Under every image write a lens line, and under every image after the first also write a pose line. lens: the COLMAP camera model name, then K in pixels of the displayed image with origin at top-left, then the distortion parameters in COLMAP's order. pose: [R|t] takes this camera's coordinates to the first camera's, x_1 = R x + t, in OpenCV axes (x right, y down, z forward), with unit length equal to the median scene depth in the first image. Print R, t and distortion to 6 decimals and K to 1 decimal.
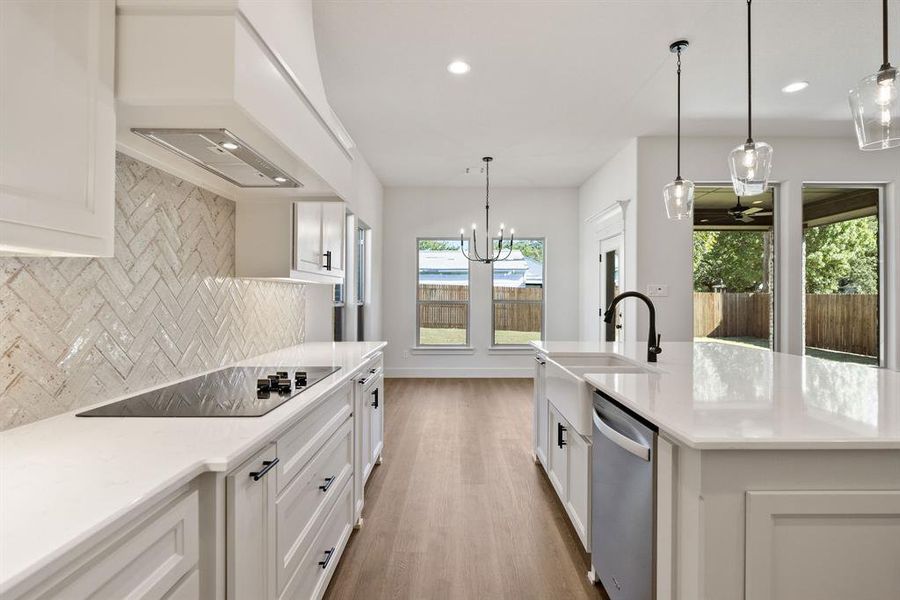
lens RADIAL K [[445.9, 0, 459.2], [0, 445.9, 296.4], [0, 0, 1]] dist [0.002936, -0.000273]
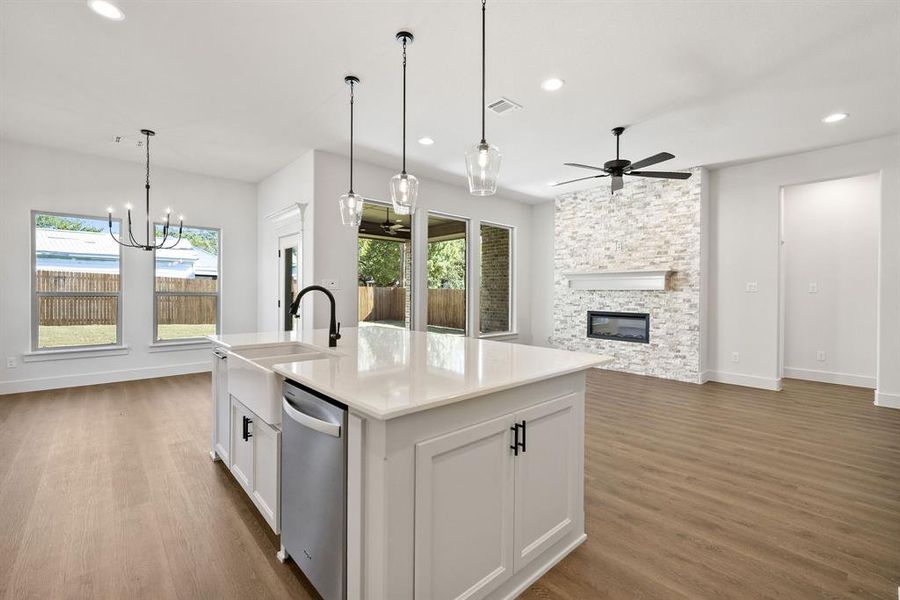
lens RADIAL K [[387.2, 0, 449.1], [0, 387.2, 297.8], [0, 0, 1]] dist [-0.001286, -0.001092]
pose [[0.744327, -0.004668, 0.667799, -0.006119], [-0.011043, 0.999753, 0.019297, -0.001457], [-0.667724, -0.021738, 0.744092, 0.026750]]
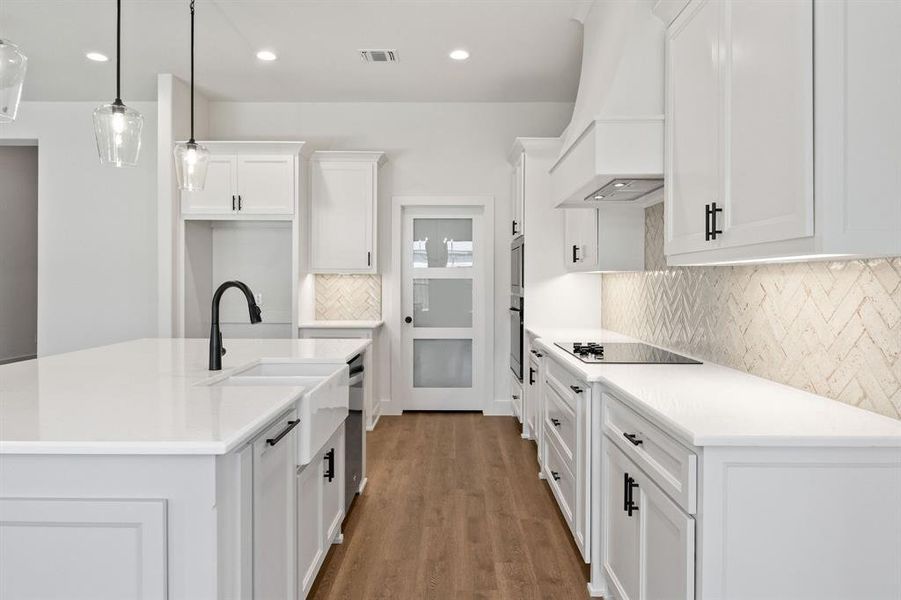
lens RADIAL K [[587.5, 0, 448.9], [0, 587.5, 286.1], [0, 0, 1]] dist [0.003997, 0.000511]
pose [[-0.999910, -0.004152, 0.012721, 0.002550], [-0.004140, 0.999991, 0.000977, -0.002275], [-0.012725, 0.000924, -0.999919, 0.991800]]
